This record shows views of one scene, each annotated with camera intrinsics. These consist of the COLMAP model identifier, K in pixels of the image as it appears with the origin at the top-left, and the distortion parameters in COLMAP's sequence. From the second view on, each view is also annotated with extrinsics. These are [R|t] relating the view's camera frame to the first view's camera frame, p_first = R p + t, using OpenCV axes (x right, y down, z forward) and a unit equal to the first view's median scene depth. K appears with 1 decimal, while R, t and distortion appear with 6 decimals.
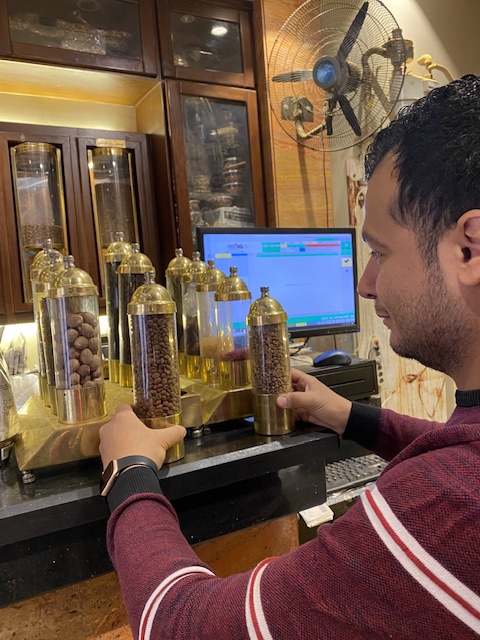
lens RADIAL K [[538.7, 0, 240.0], [0, 538.7, 320.0], [0, 0, 1]] dist [0.006749, 0.002179]
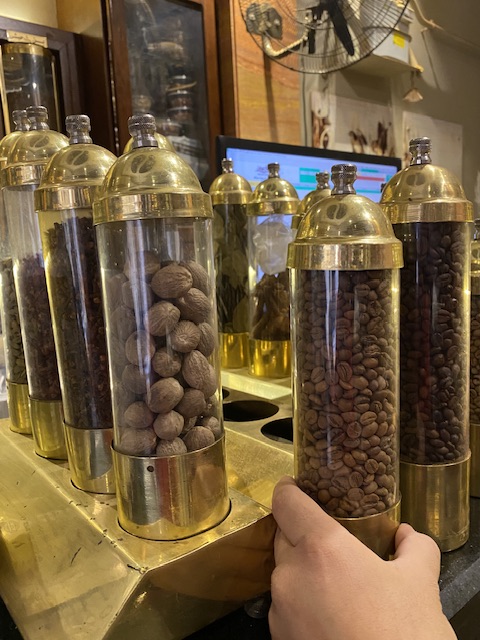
lens RADIAL K [[538.7, 0, 240.0], [0, 538.7, 320.0], [0, 0, 1]] dist [0.006749, 0.002179]
pose [[0.981938, 0.011771, 0.188837, -0.083769], [-0.028074, 0.996079, 0.083893, -0.001081], [-0.187109, -0.087679, 0.978418, 0.154614]]
